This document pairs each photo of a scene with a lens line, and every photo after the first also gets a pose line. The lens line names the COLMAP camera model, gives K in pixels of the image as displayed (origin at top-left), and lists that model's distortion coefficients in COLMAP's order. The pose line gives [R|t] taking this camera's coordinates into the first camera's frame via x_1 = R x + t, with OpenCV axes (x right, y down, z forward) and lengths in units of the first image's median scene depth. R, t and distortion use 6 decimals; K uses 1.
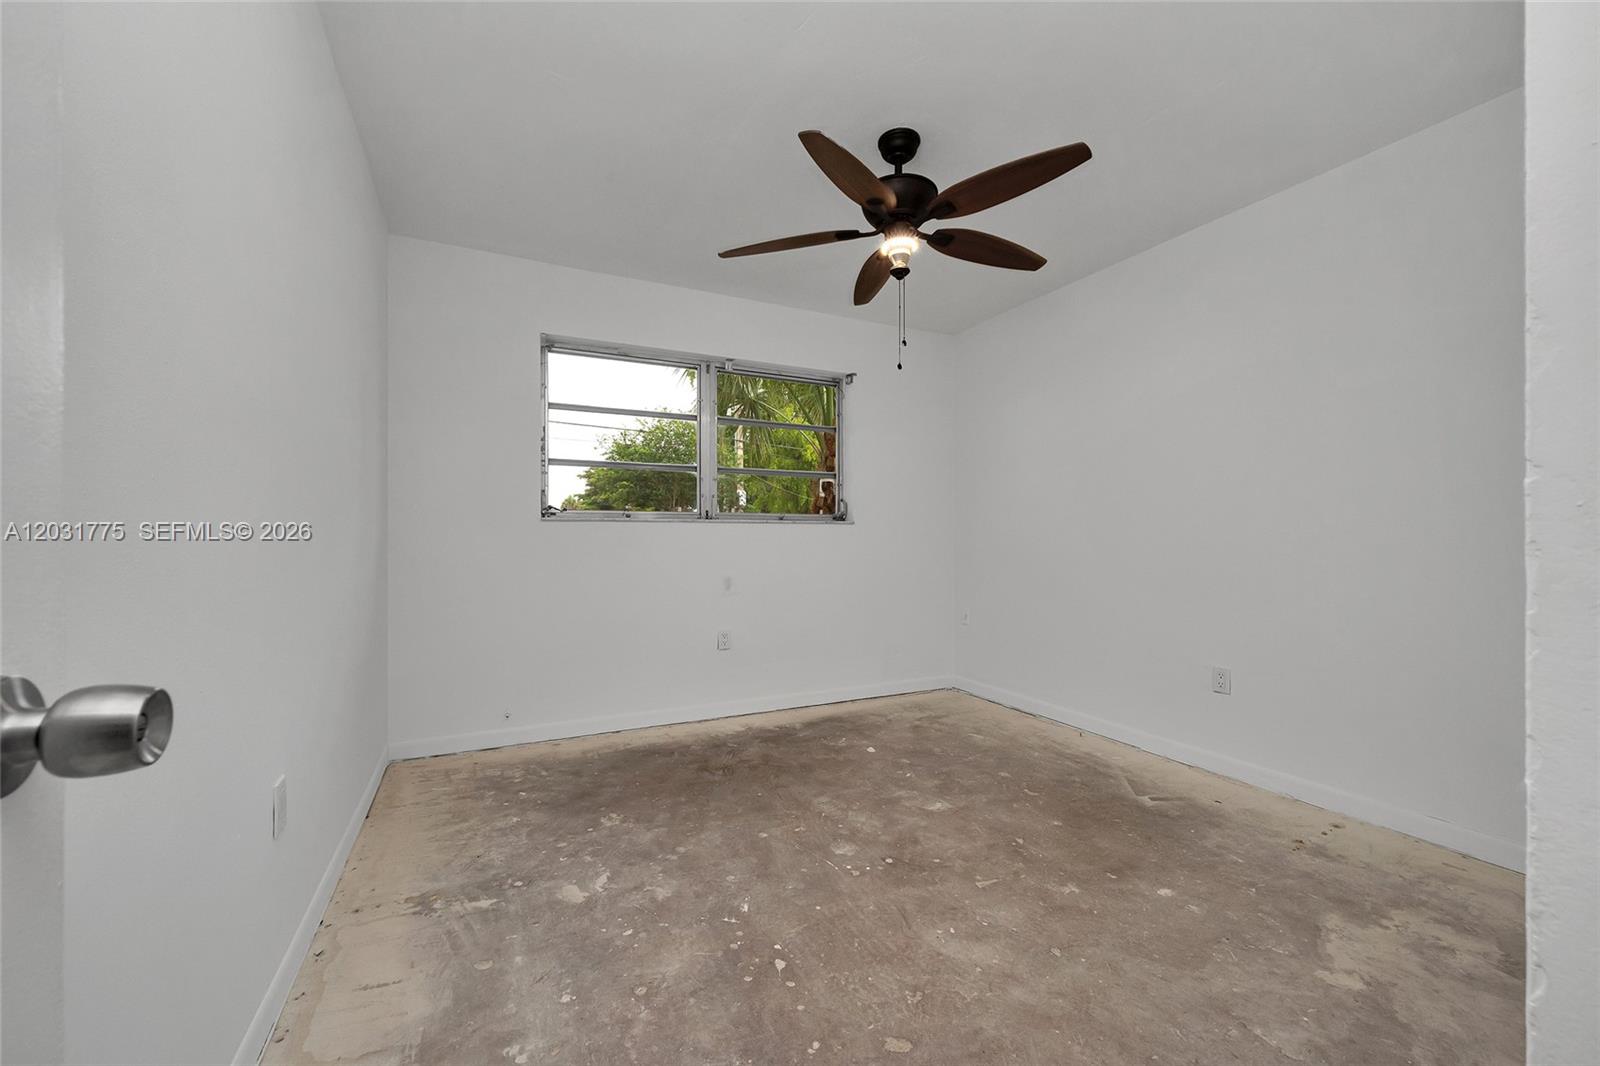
lens RADIAL K [[653.9, 0, 795.7], [0, 653.9, 535.9], [0, 0, 1]] dist [-0.001885, -0.000032]
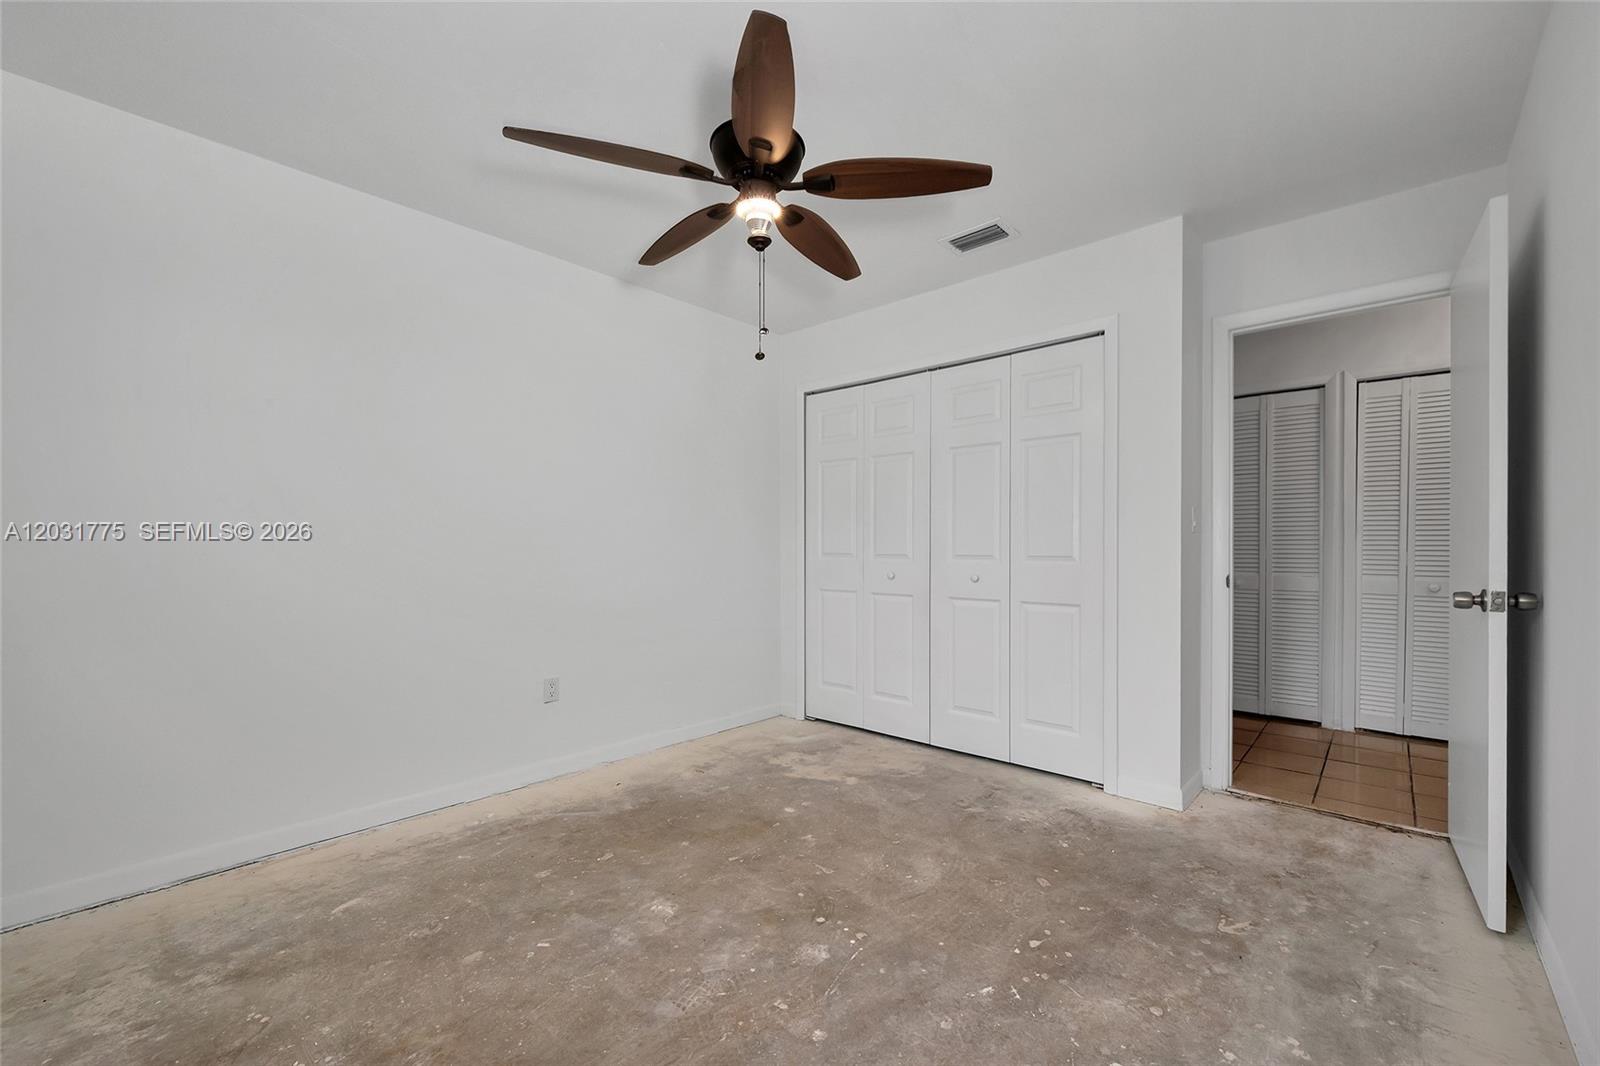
lens RADIAL K [[651.8, 0, 802.9], [0, 651.8, 553.0], [0, 0, 1]] dist [-0.000638, -0.000354]
pose [[-0.383548, -0.012674, 0.923434, -0.668927], [-0.002601, 0.999917, 0.012643, -0.038047], [-0.923517, 0.002448, -0.383549, 1.315329]]
